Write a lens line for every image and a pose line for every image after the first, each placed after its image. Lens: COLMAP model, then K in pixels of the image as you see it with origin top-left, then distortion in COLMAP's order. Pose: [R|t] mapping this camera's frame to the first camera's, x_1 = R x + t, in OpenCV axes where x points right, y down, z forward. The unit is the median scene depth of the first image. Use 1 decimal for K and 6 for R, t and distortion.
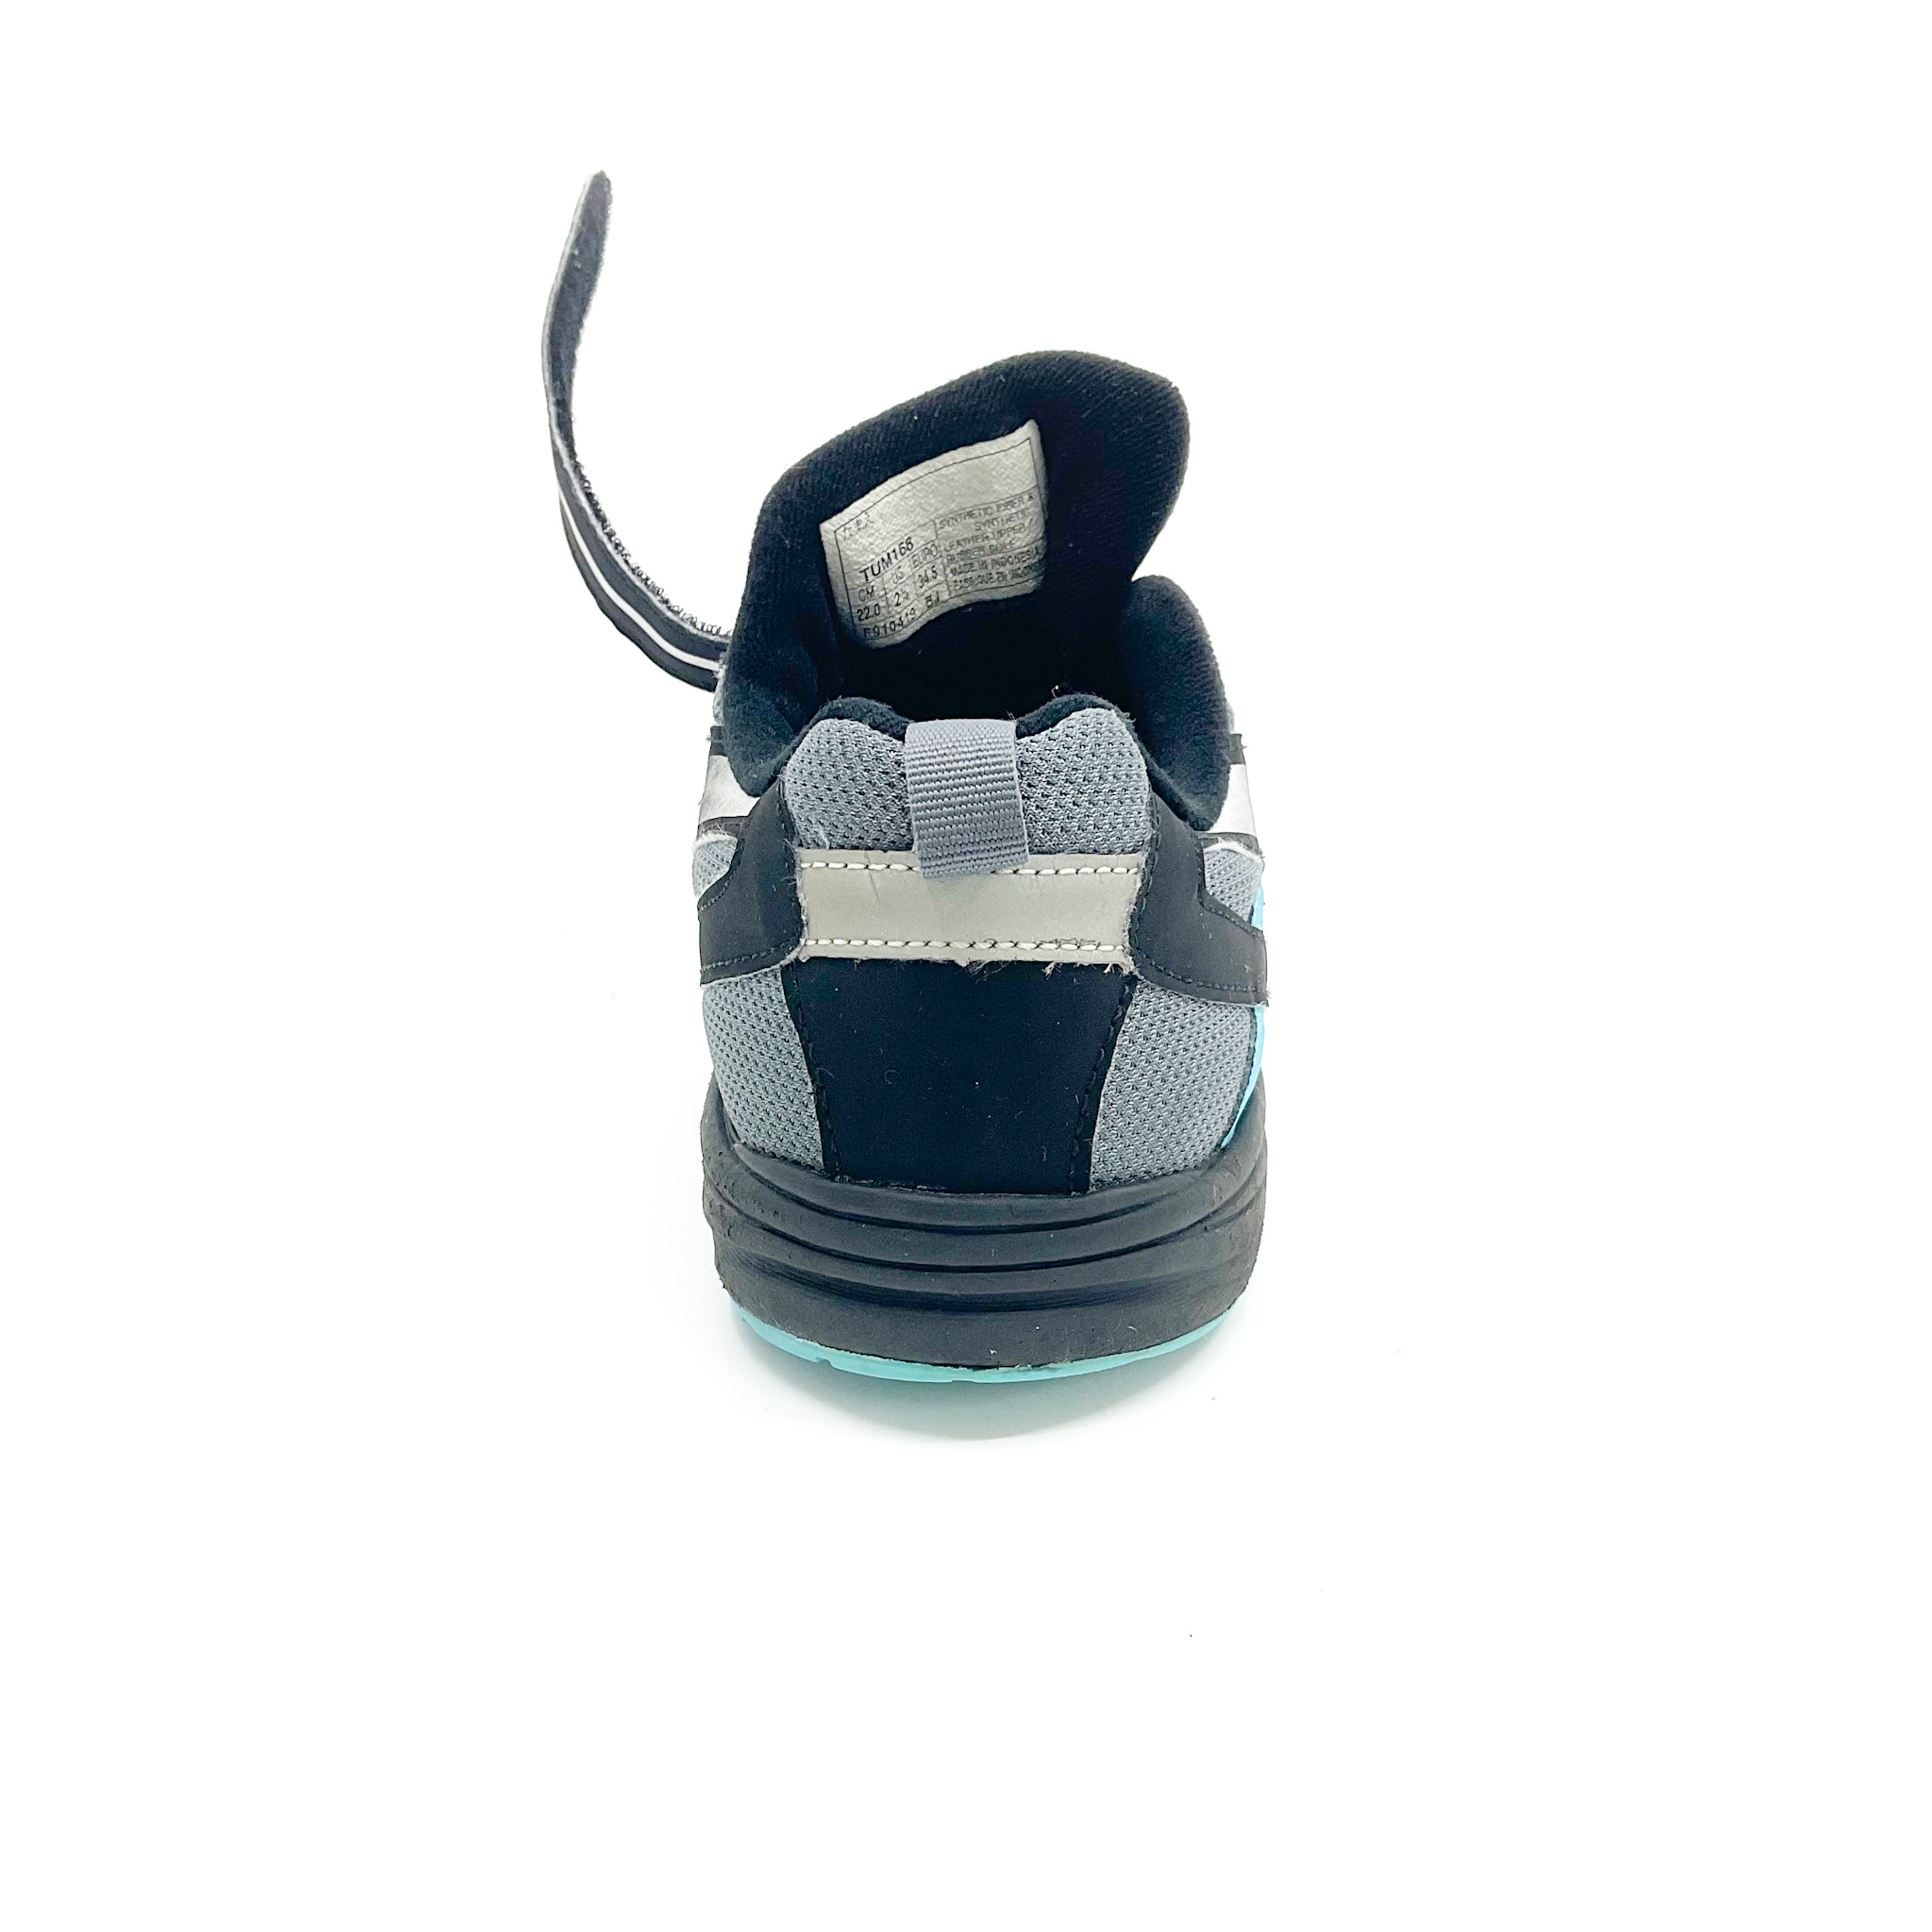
lens RADIAL K [[2006.2, 0, 966.0], [0, 2006.2, 966.0], [0, 0, 1]] dist [0.005943, 0.006212]
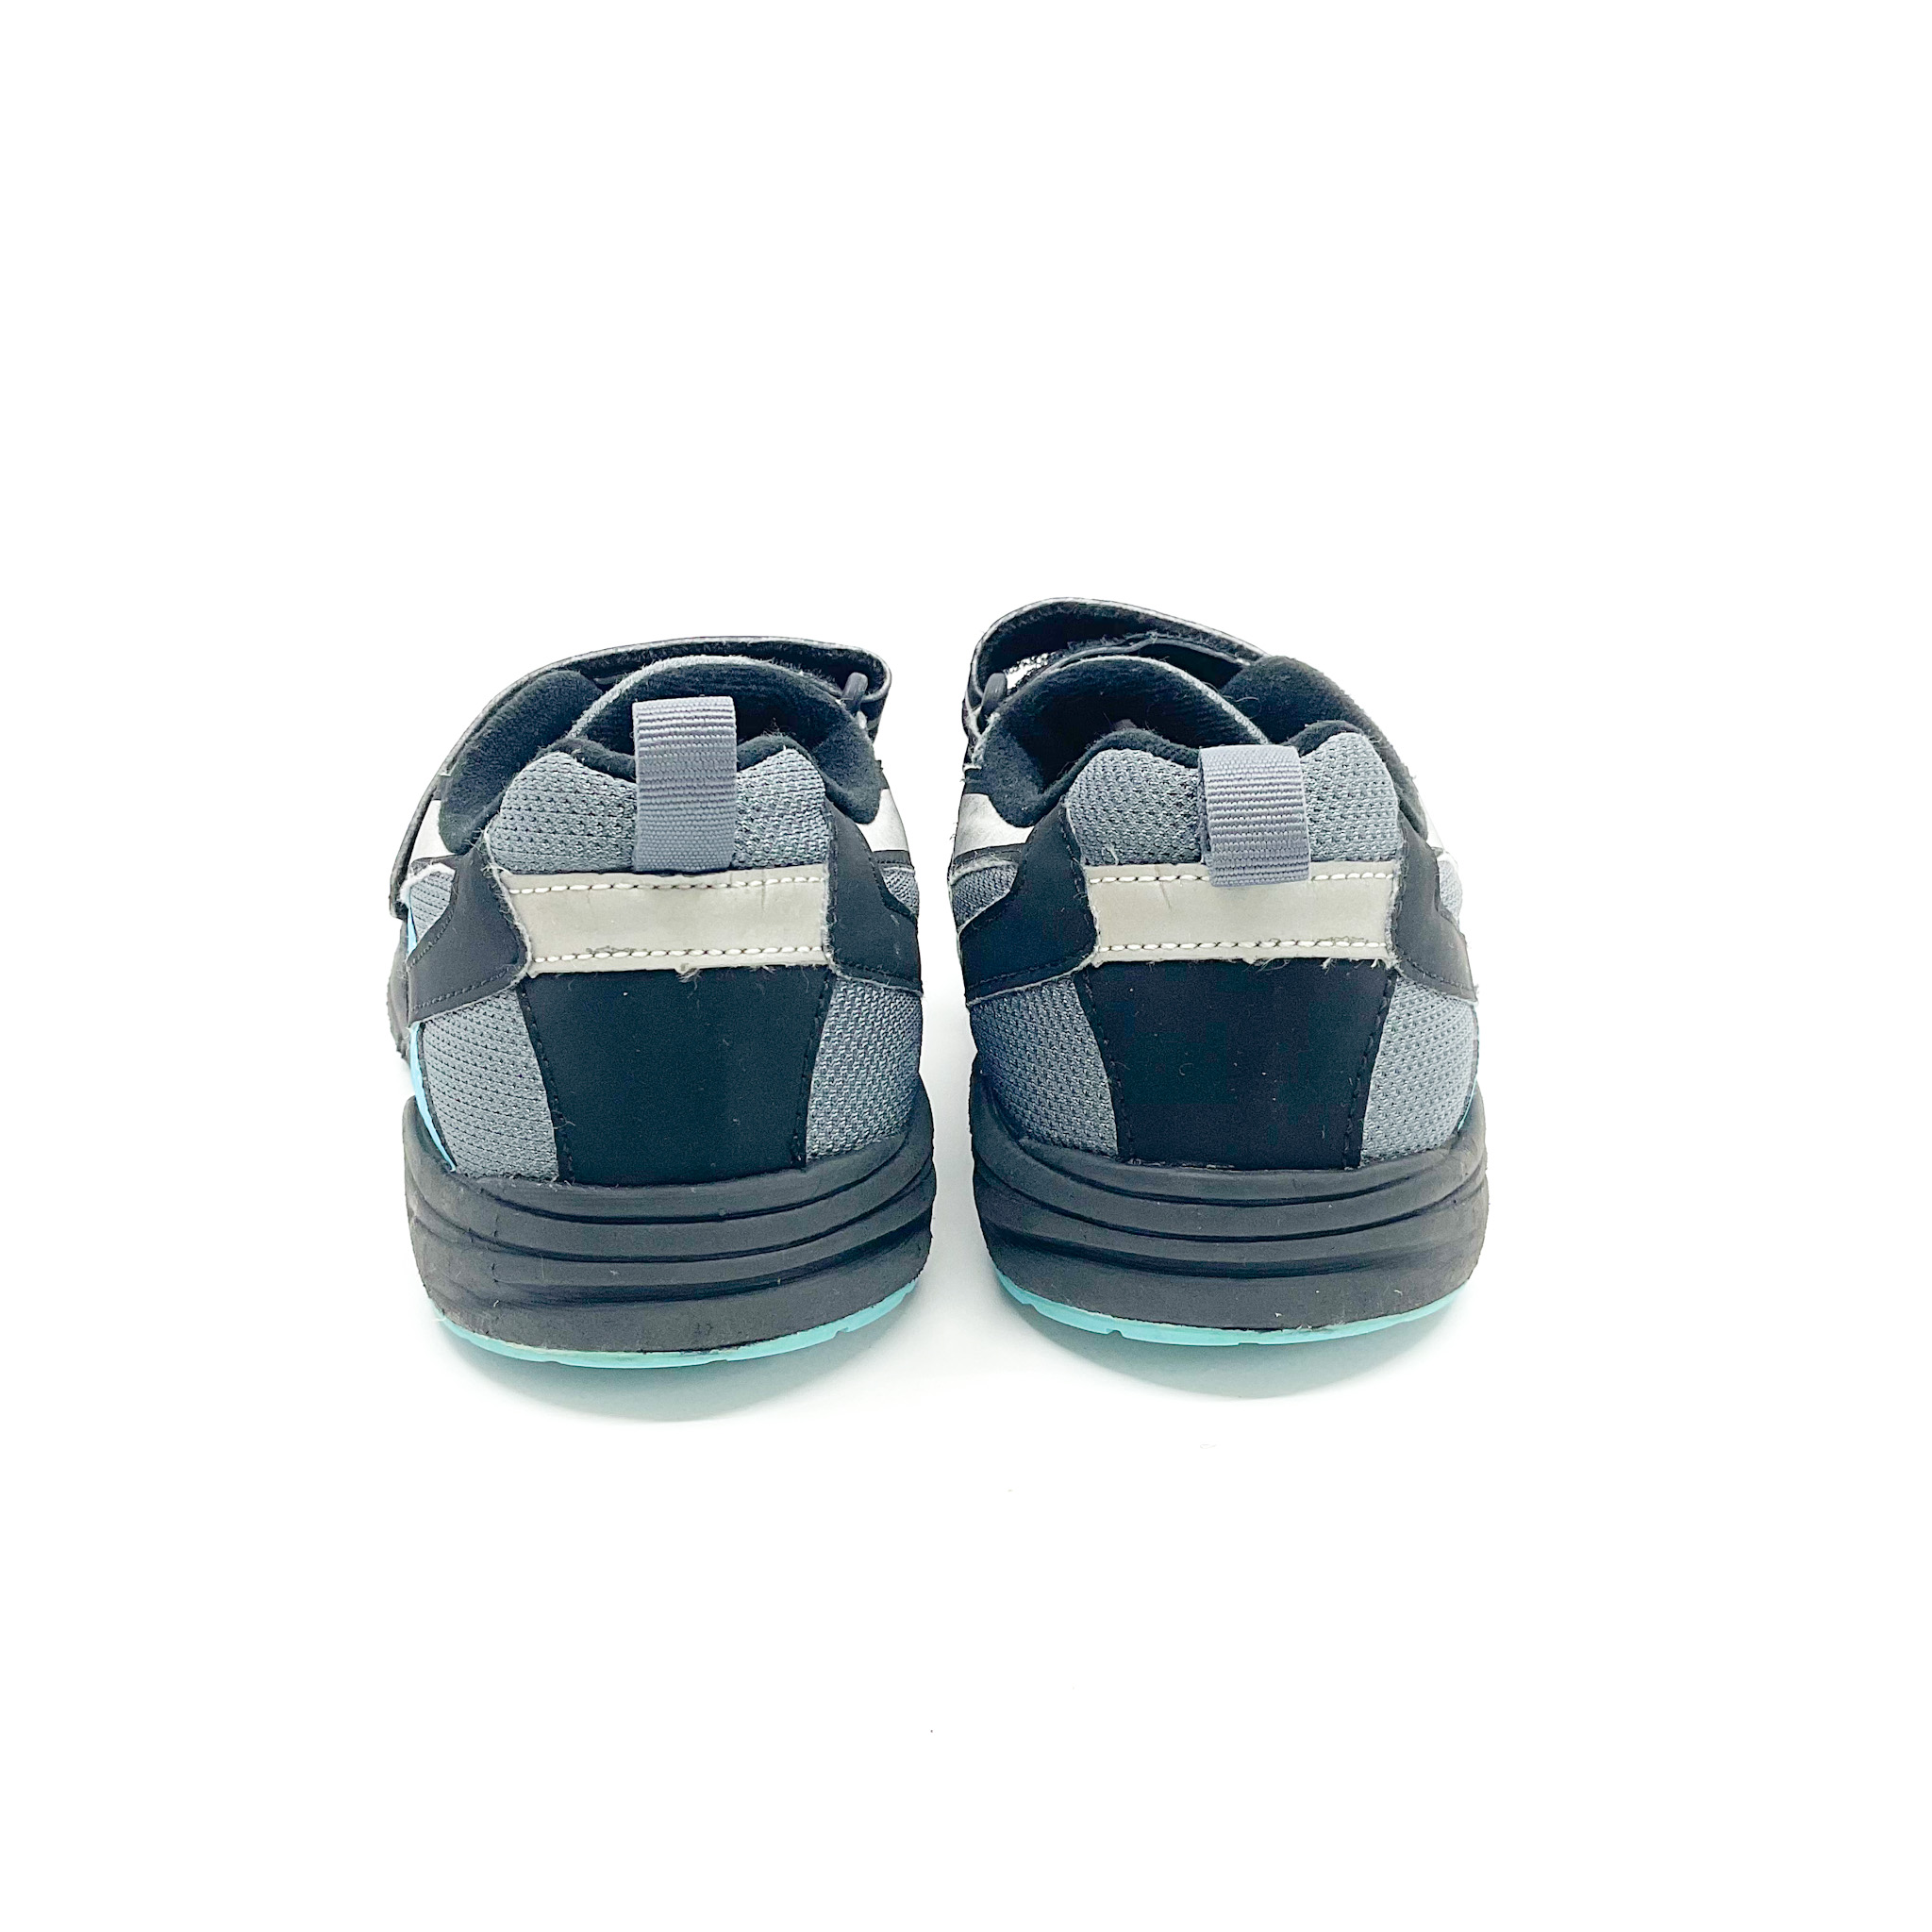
lens RADIAL K [[2006.2, 0, 966.0], [0, 2006.2, 966.0], [0, 0, 1]] dist [0.005943, 0.006212]
pose [[0.999517, -0.031045, 0.000998, -0.155068], [0.031060, 0.998728, -0.039711, 0.039353], [0.000236, 0.039723, 0.999211, -0.113670]]
